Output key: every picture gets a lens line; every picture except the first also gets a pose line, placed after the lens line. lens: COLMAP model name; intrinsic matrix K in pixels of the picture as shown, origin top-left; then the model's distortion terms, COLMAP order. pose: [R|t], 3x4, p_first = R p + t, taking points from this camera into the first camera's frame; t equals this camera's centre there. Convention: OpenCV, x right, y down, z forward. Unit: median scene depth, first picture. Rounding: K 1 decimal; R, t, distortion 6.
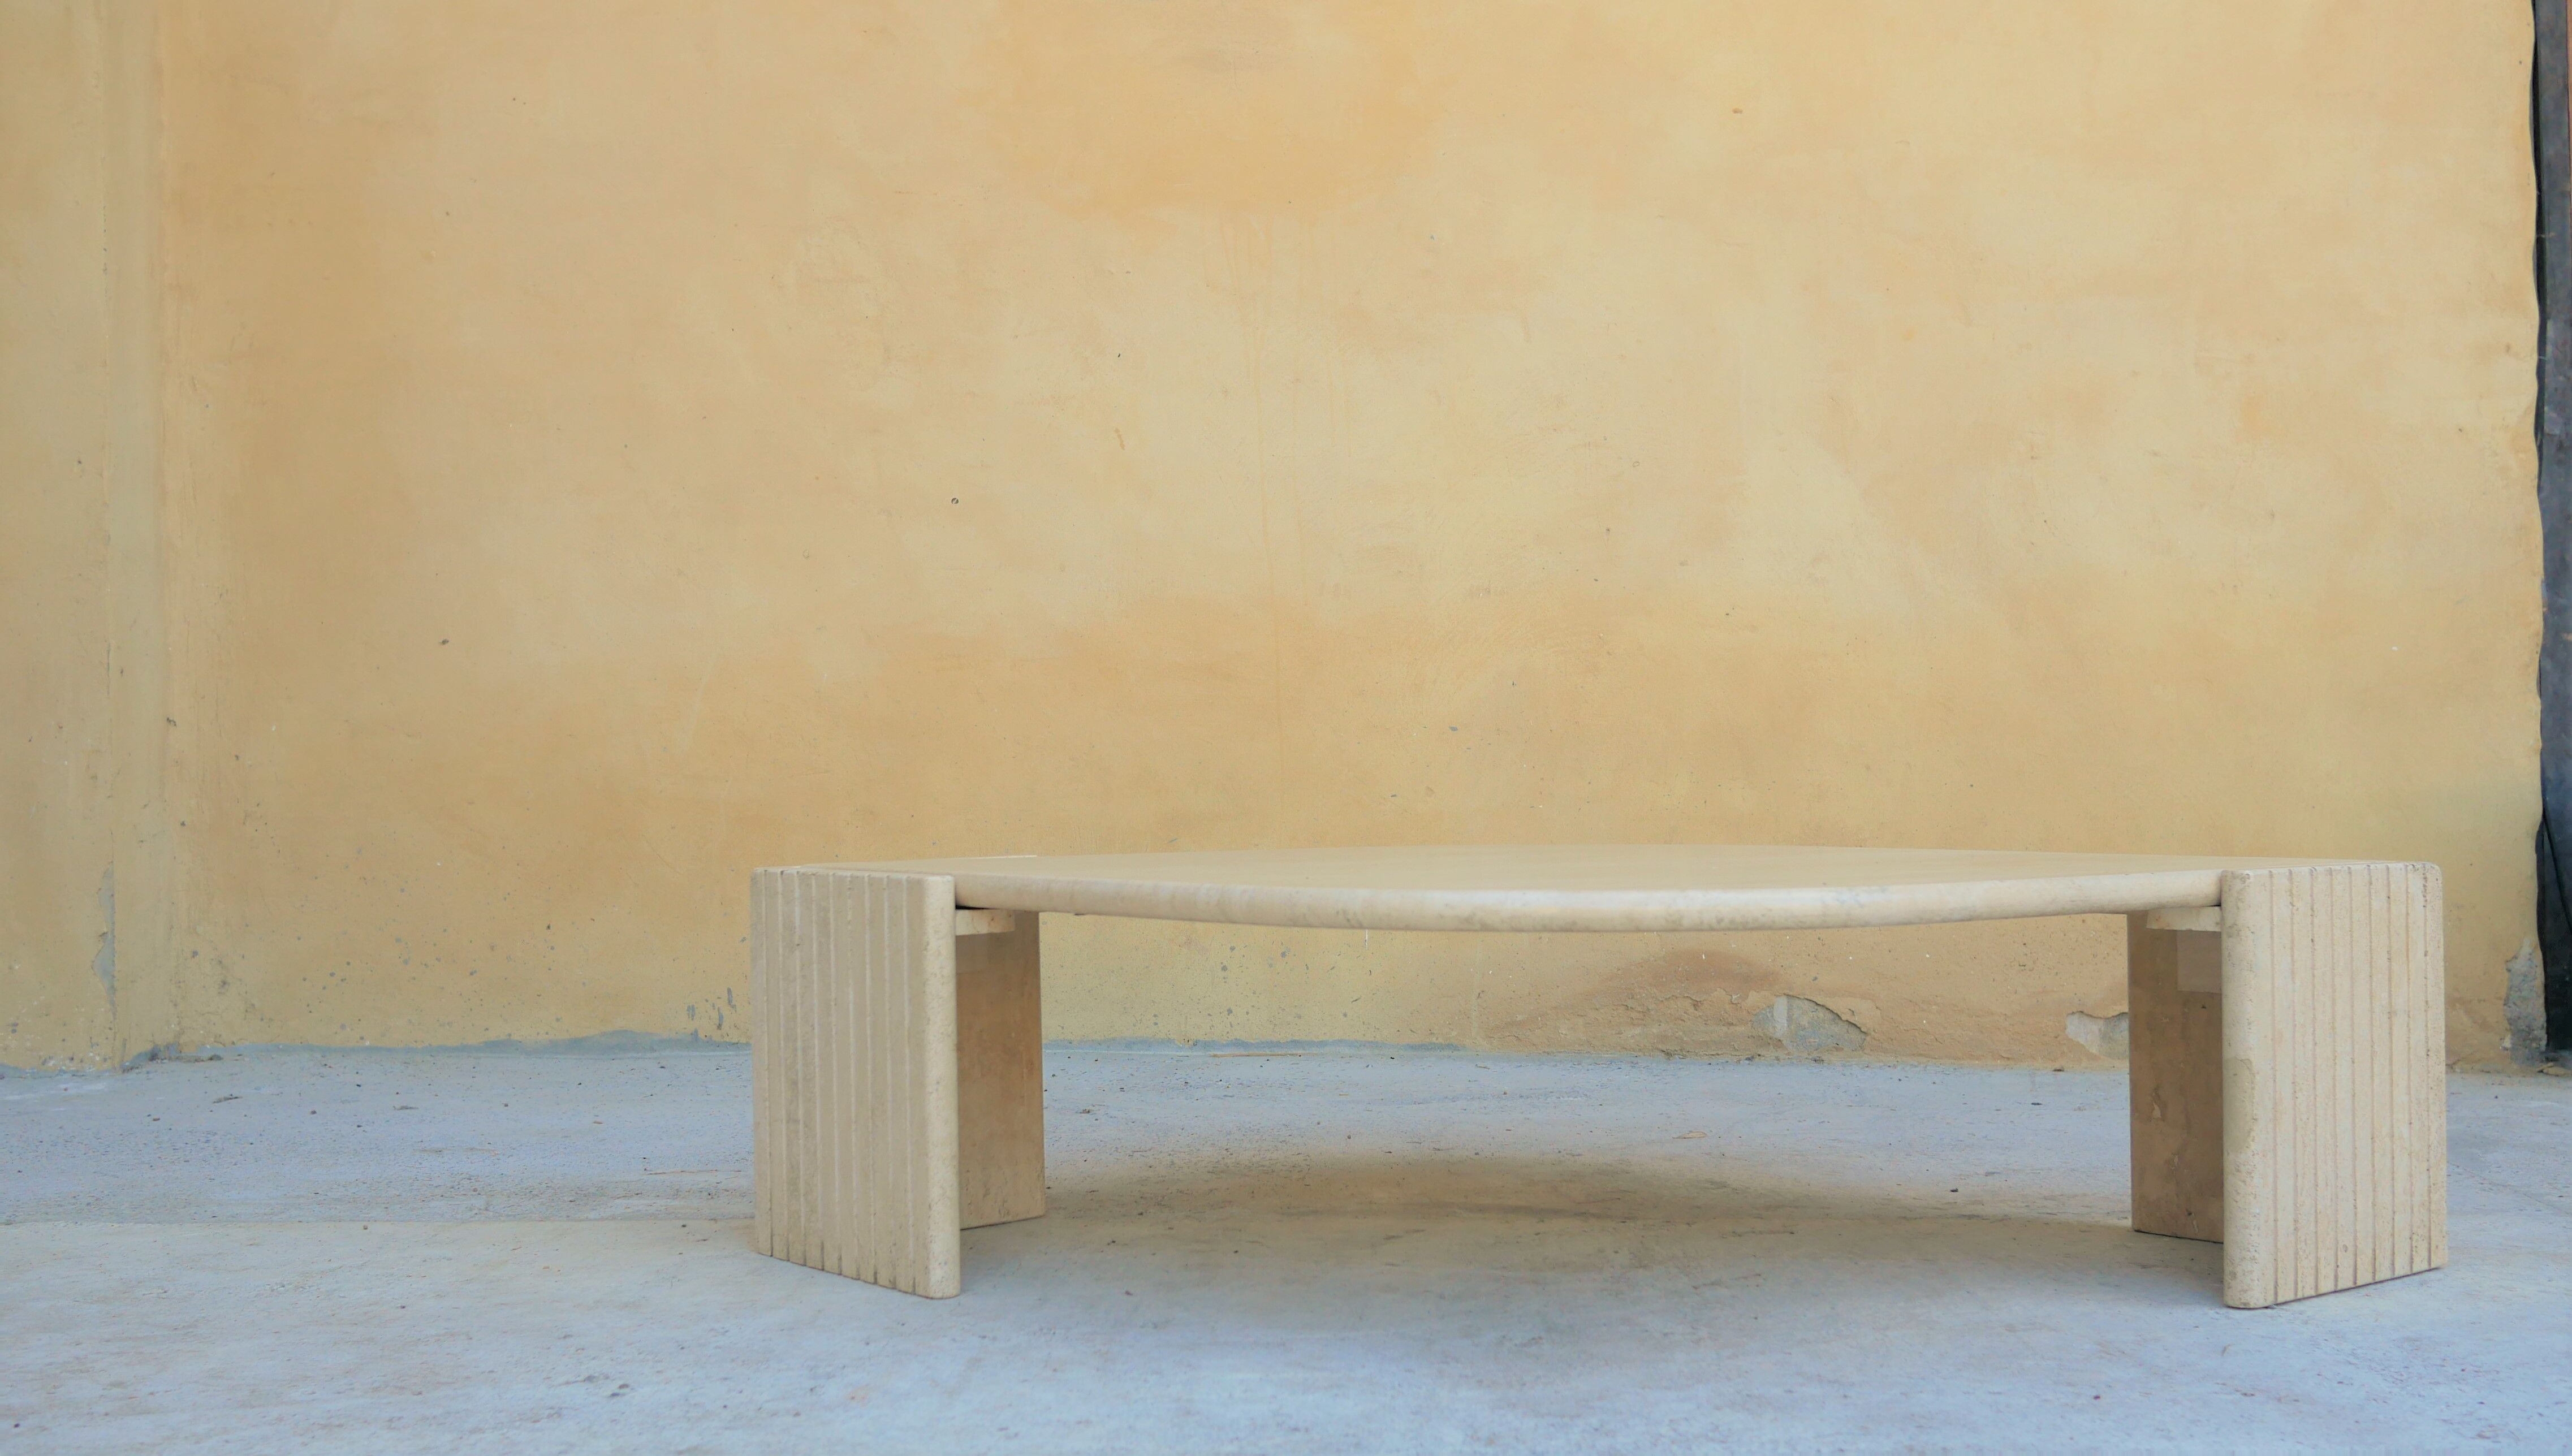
lens RADIAL K [[2890.1, 0, 1292.1], [0, 2890.1, 721.2], [0, 0, 1]] dist [-0.017318, 0.013648]
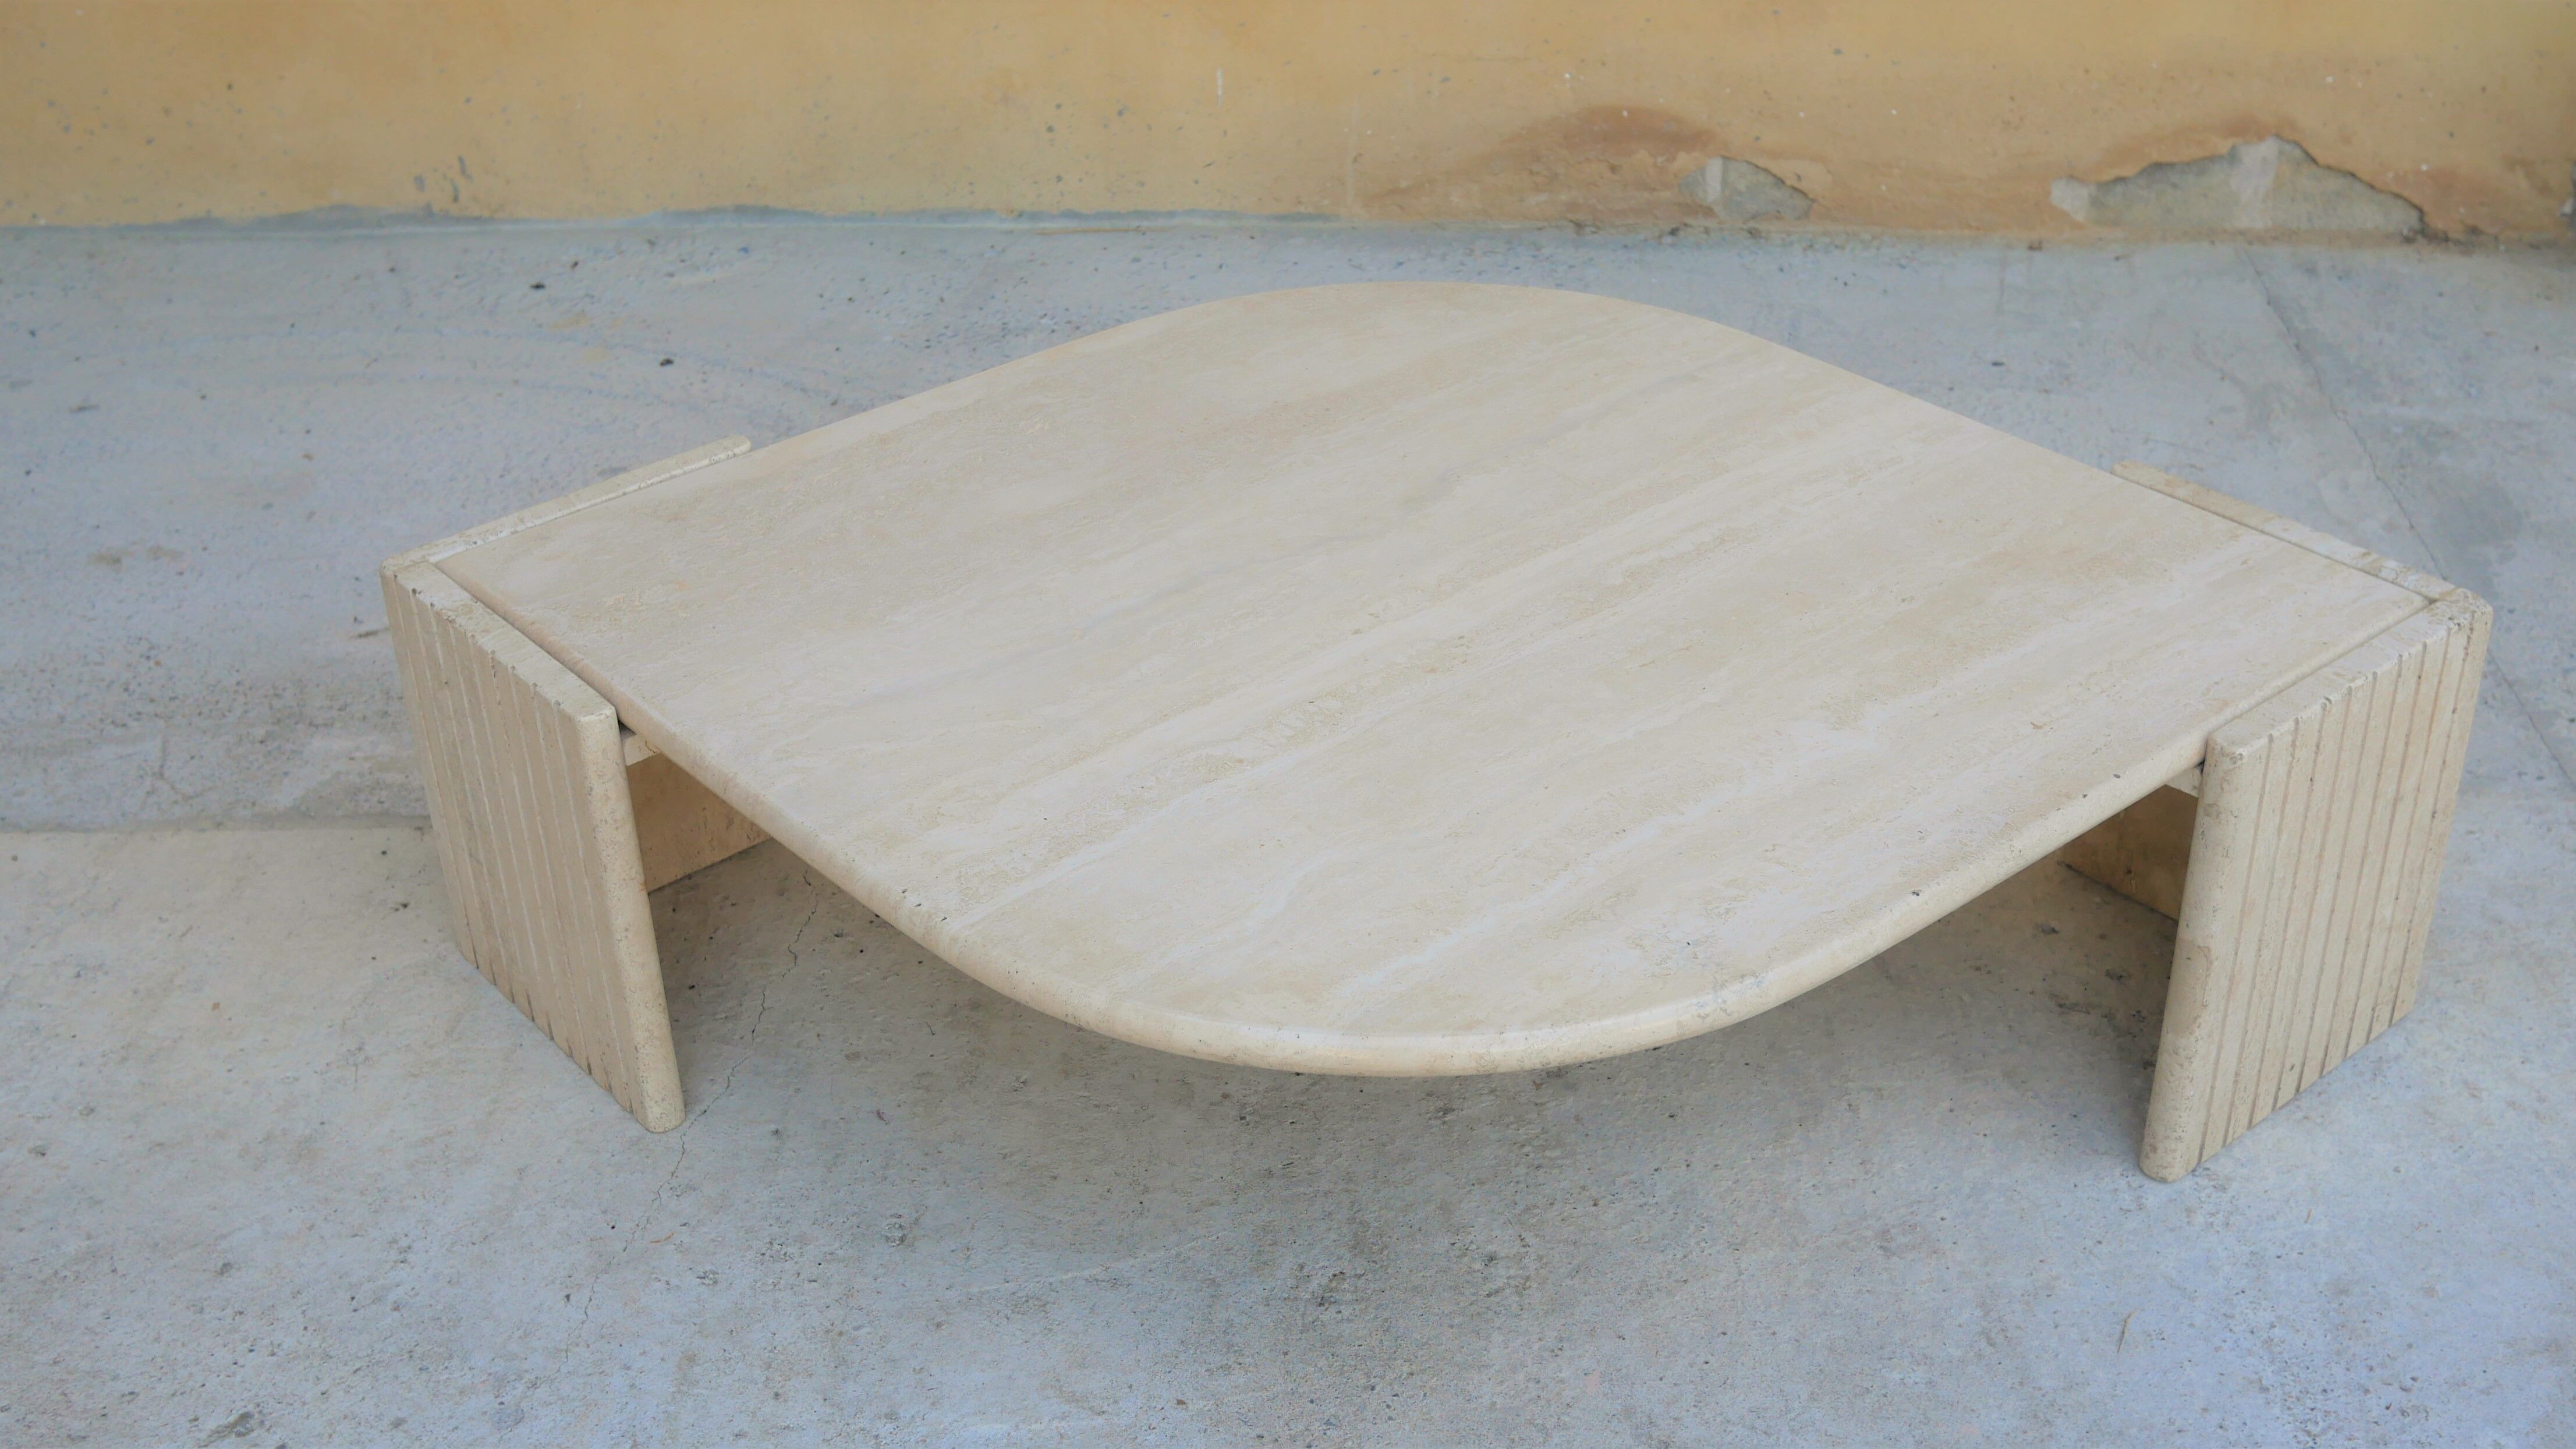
lens RADIAL K [[2988.7, 0, 1292.9], [0, 2988.7, 715.2], [0, 0, 1]] dist [-0.024890, 0.038165]
pose [[0.999784, -0.019862, 0.006149, 0.060236], [0.013700, 0.851787, 0.523710, -0.349959], [-0.015640, -0.523512, 0.851875, 0.283243]]
